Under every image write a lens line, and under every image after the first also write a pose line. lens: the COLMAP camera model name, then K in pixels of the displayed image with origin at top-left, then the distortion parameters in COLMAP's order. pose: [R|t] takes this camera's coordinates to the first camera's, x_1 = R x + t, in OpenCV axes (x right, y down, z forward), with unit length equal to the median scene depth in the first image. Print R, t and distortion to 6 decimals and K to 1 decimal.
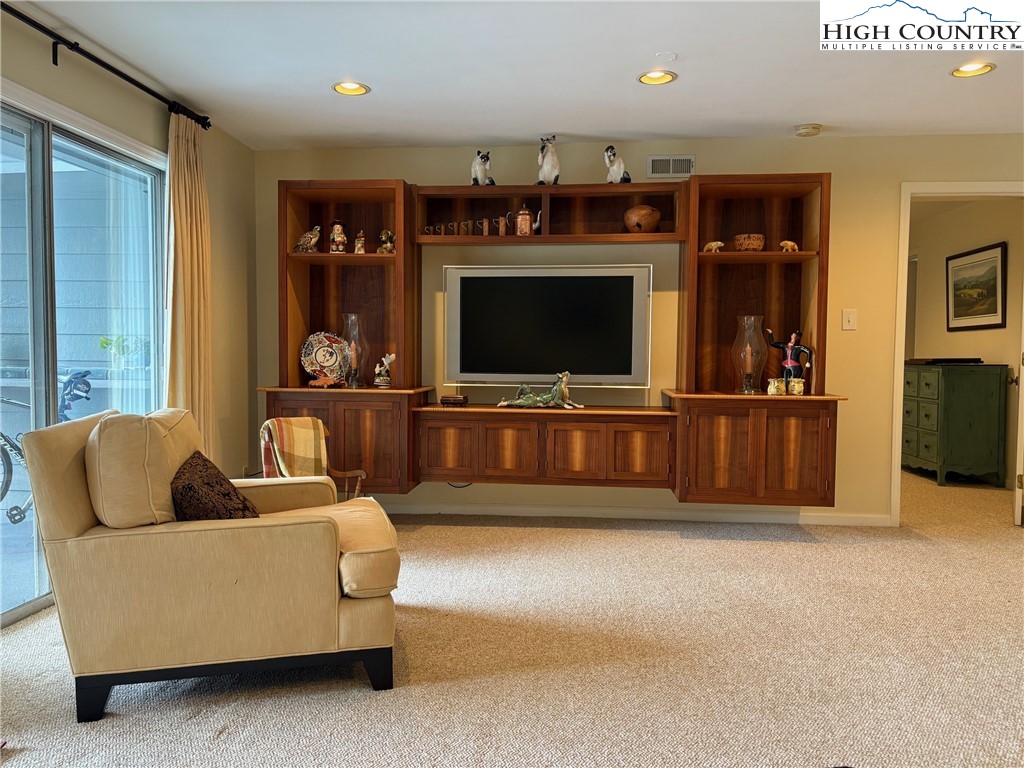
lens RADIAL K [[781.3, 0, 511.4], [0, 781.3, 381.0], [0, 0, 1]] dist [0.043710, 0.002370]
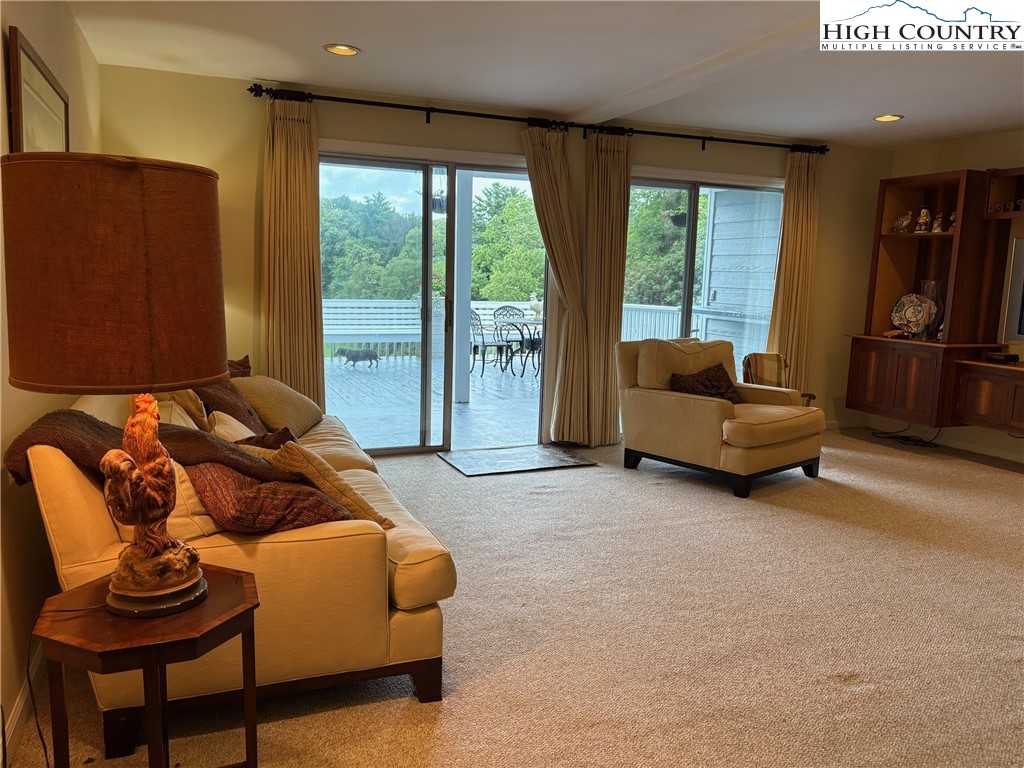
lens RADIAL K [[781.3, 0, 513.2], [0, 781.3, 385.4], [0, 0, 1]] dist [0.043710, 0.002370]
pose [[0.466055, 0.133660, -0.874601, 0.630448], [-0.060299, 0.991023, 0.119320, -0.031468], [0.882698, -0.002872, 0.469931, -0.182478]]
